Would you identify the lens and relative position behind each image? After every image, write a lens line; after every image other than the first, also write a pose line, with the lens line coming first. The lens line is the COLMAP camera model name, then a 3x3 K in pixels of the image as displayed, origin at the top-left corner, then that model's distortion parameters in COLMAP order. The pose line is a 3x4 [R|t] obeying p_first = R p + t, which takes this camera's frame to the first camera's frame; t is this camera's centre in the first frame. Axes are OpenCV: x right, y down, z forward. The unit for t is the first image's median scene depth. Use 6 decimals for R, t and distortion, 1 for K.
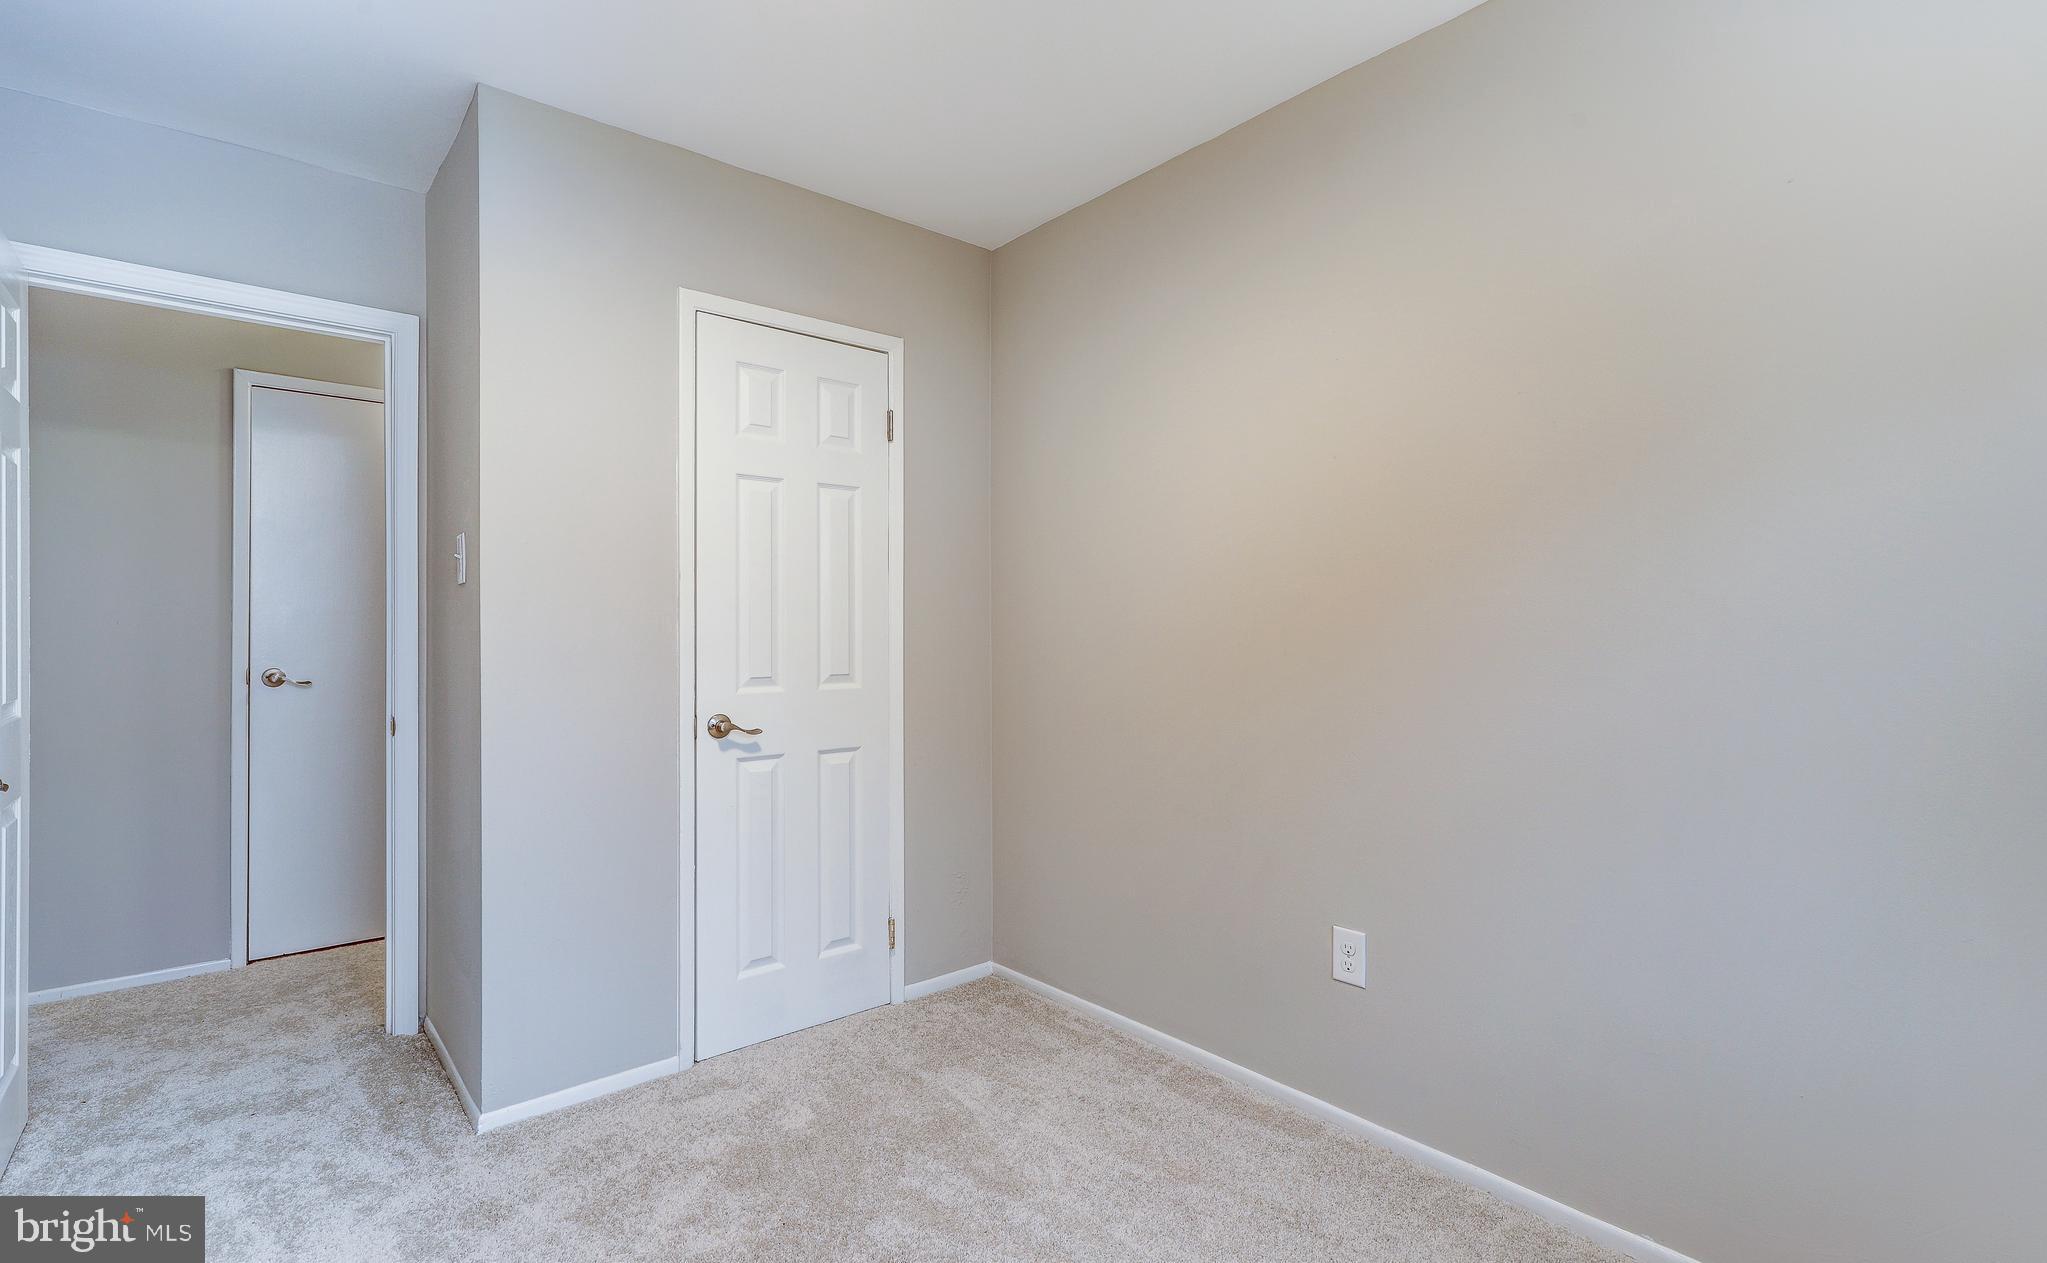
lens RADIAL K [[932.9, 0, 1023.5], [0, 932.9, 631.5], [0, 0, 1]] dist [0.000086, 0.000530]
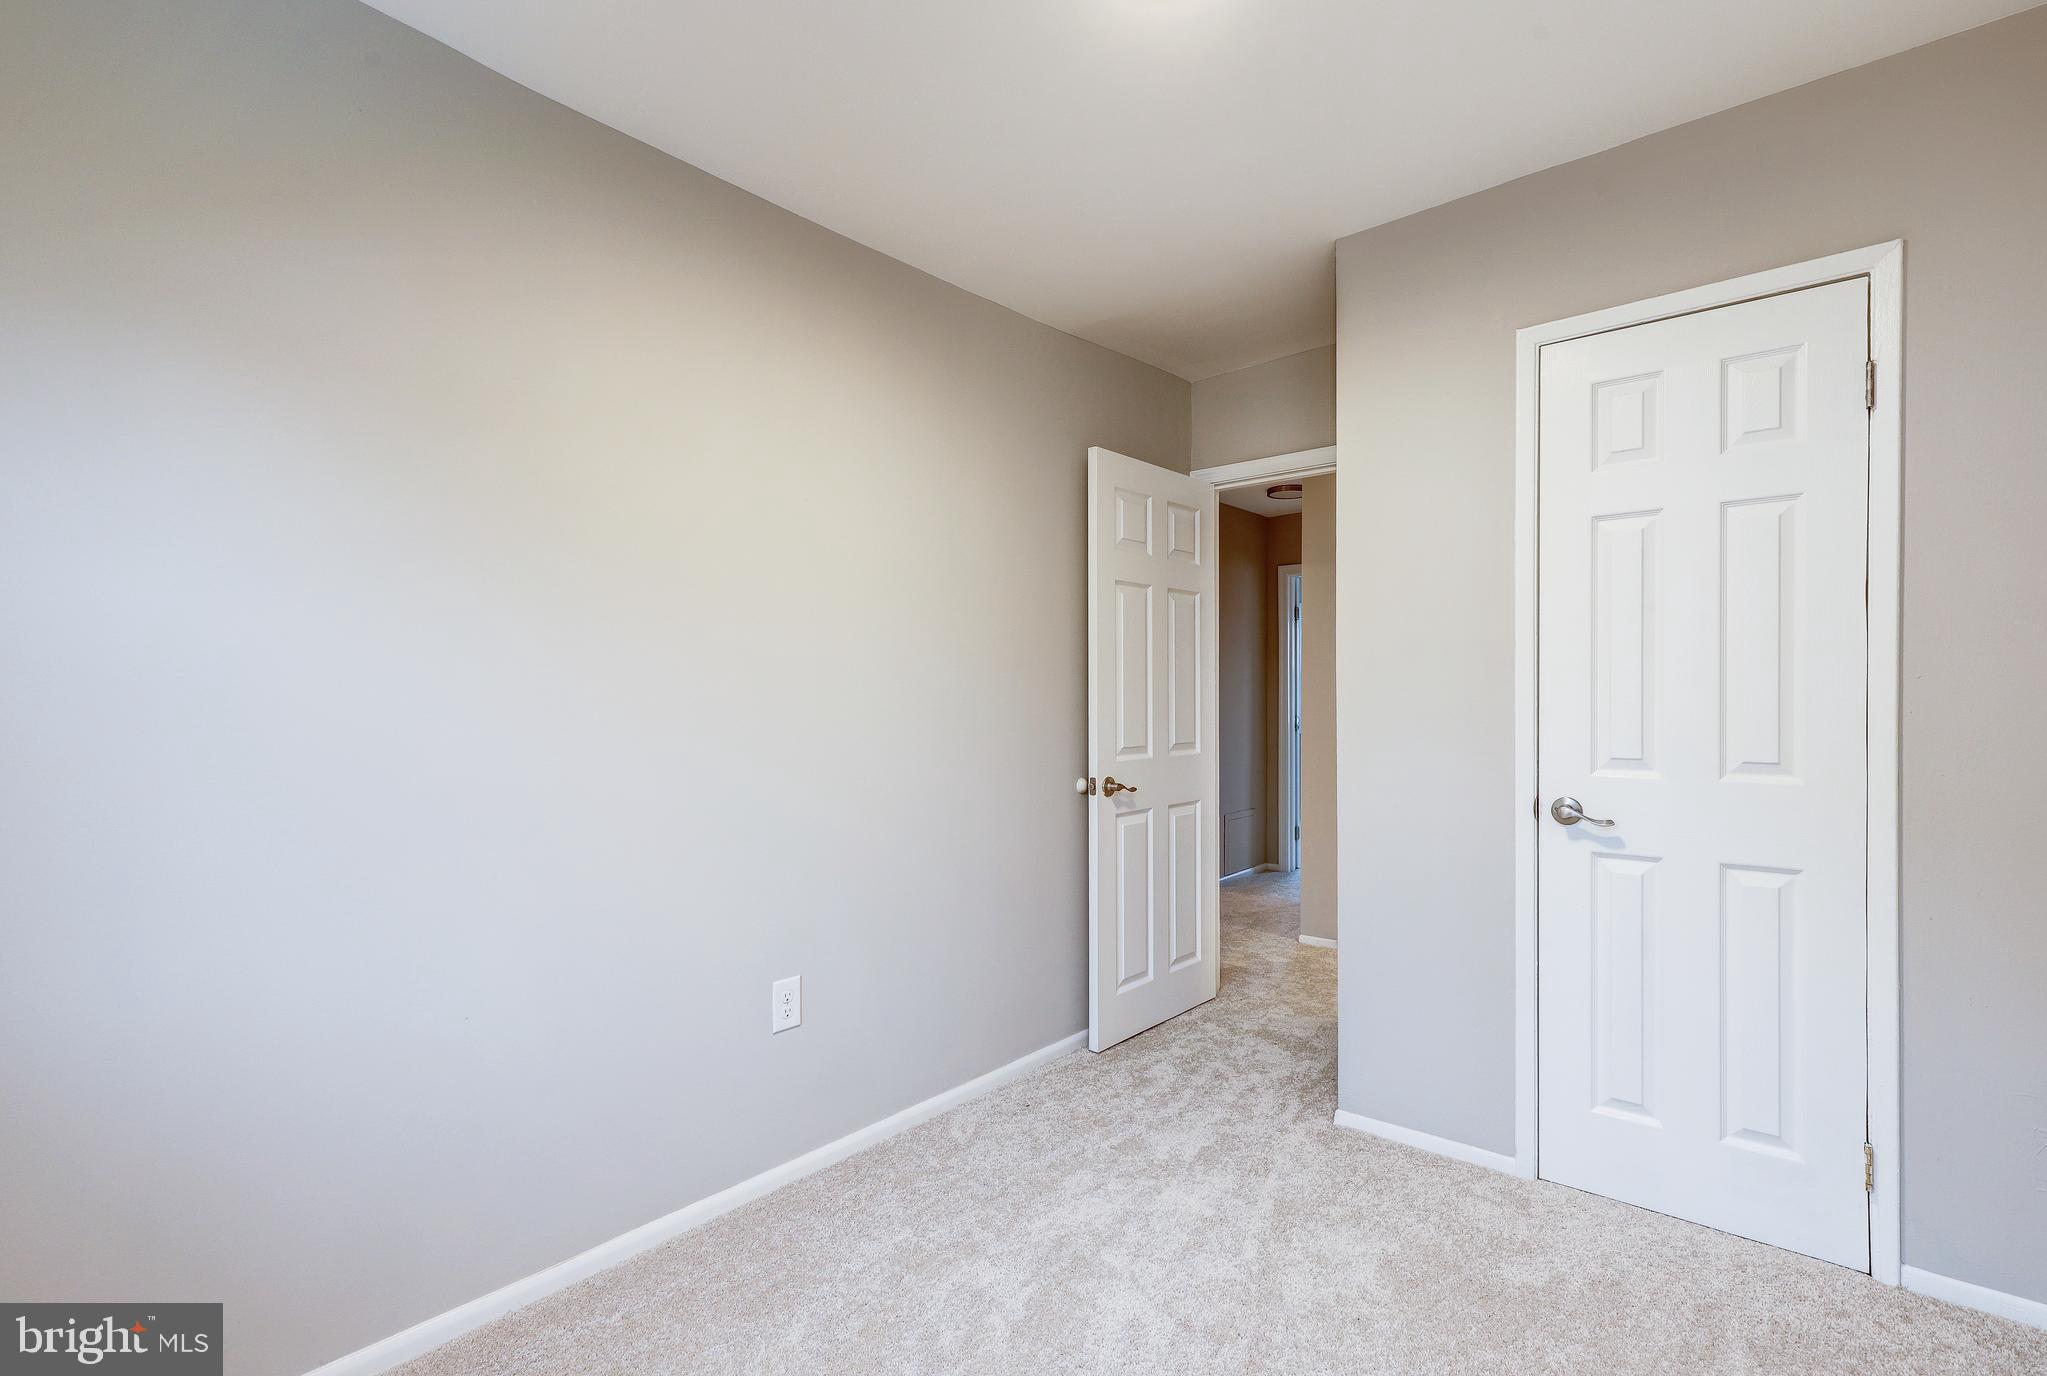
lens RADIAL K [[963.0, 0, 1023.5], [0, 963.0, 688.0], [0, 0, 1]] dist [-0.001066, -0.000762]
pose [[0.150274, -0.006060, -0.988626, 0.498490], [0.005675, 0.999970, -0.005267, -0.011763], [0.988628, -0.004819, 0.150303, 0.368727]]
